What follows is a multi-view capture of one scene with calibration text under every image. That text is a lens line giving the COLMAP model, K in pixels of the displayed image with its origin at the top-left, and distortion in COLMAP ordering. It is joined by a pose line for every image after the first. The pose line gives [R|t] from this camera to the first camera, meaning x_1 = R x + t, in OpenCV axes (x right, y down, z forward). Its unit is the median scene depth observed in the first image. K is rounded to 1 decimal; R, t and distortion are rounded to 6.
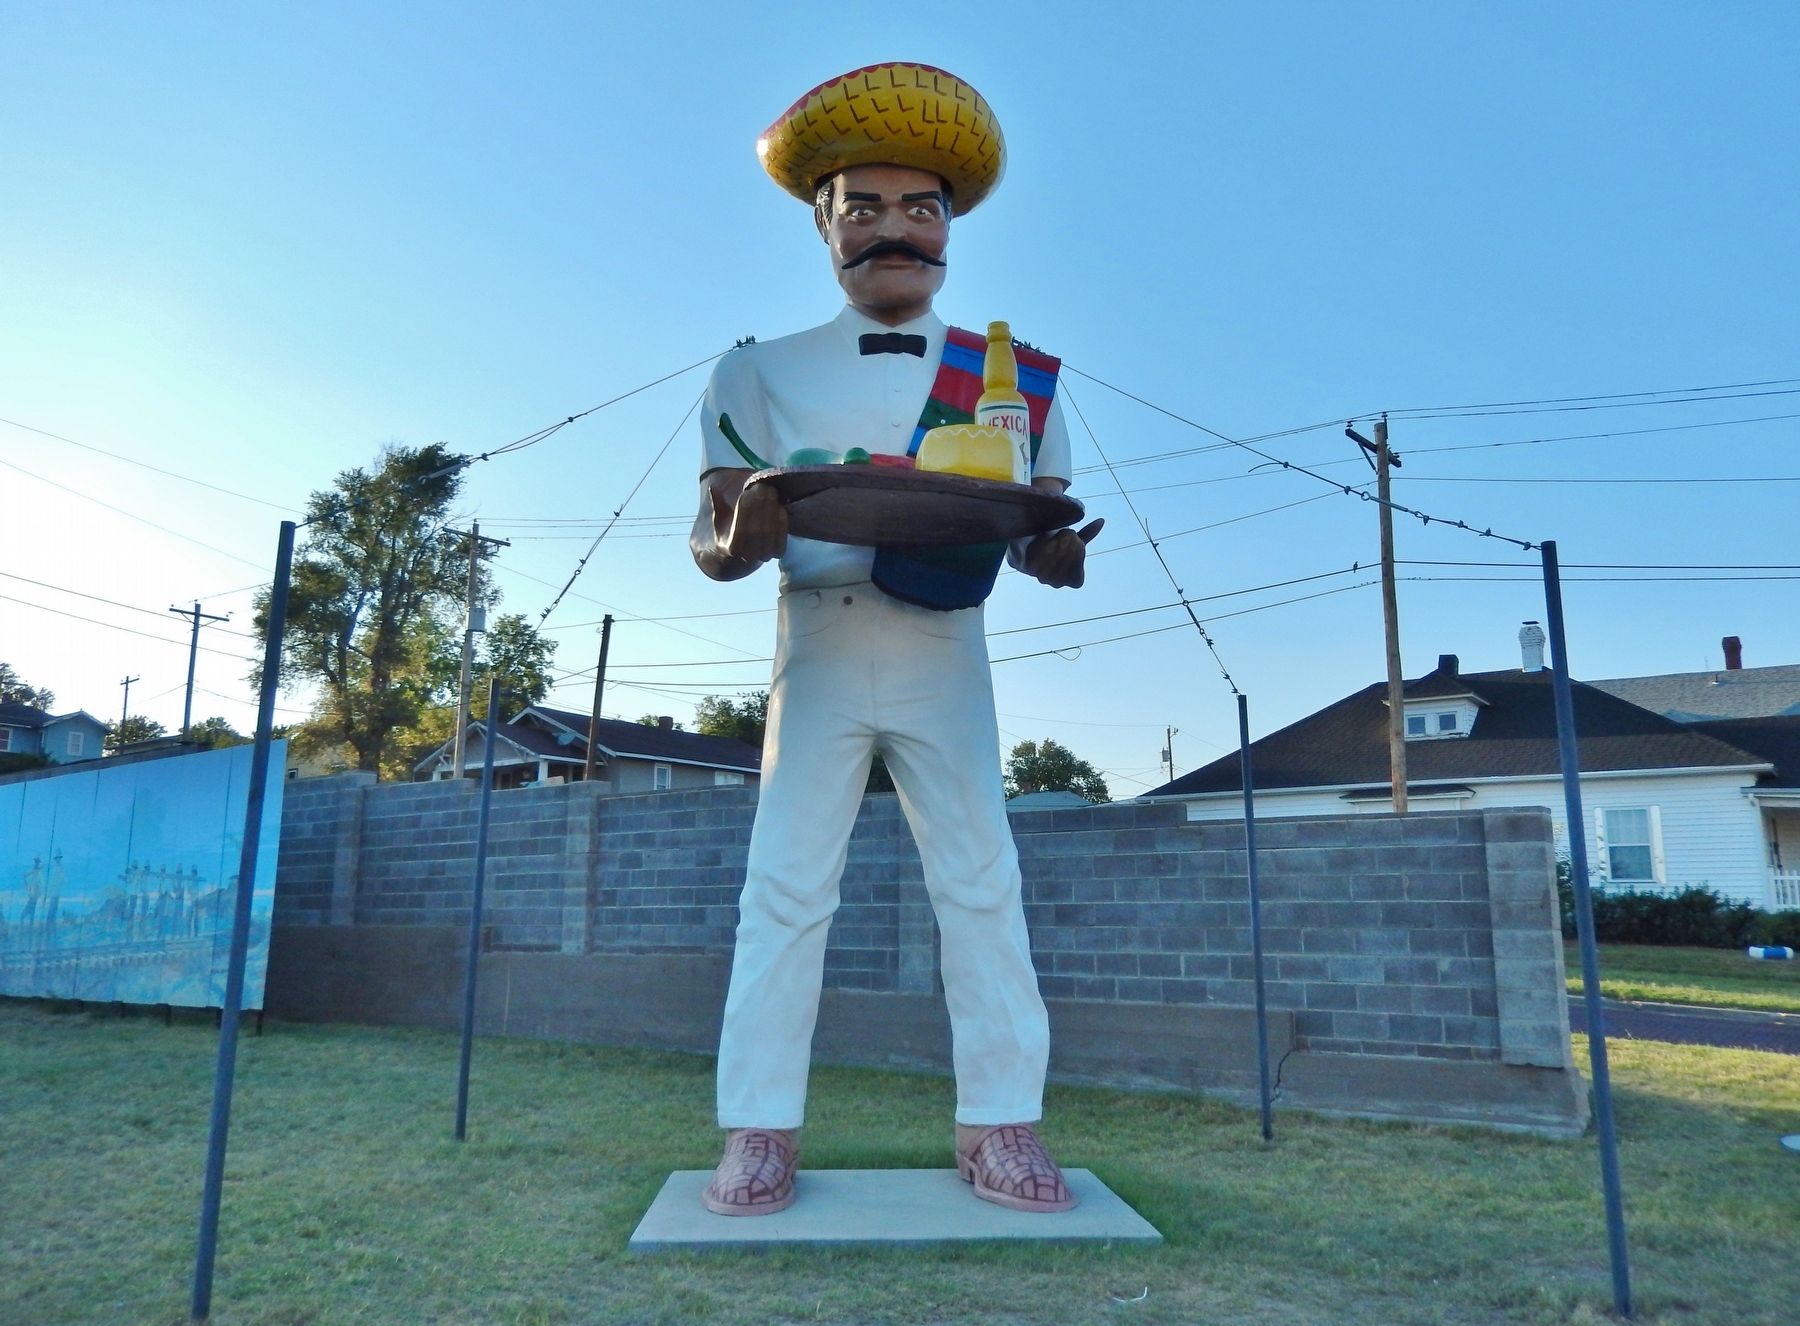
lens RADIAL K [[1454.7, 0, 900.0], [0, 1454.7, 663.0], [0, 0, 1]] dist [0.003778, -0.002667]
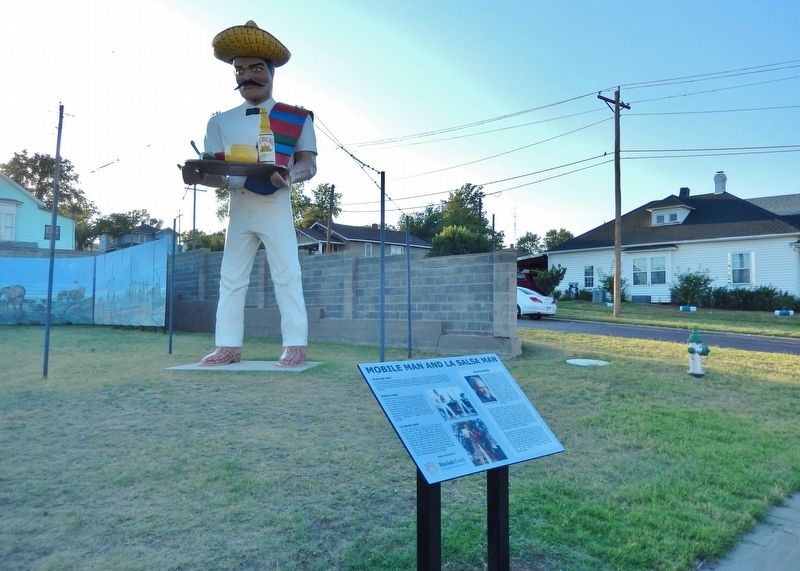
lens RADIAL K [[645.9, 0, 398.5], [0, 645.9, 297.7], [0, 0, 1]] dist [-0.015006, 0.002198]
pose [[0.978475, -0.005147, -0.206302, 0.279203], [0.036939, 0.987911, 0.150554, -0.006813], [0.203034, -0.154934, 0.966836, -0.178343]]
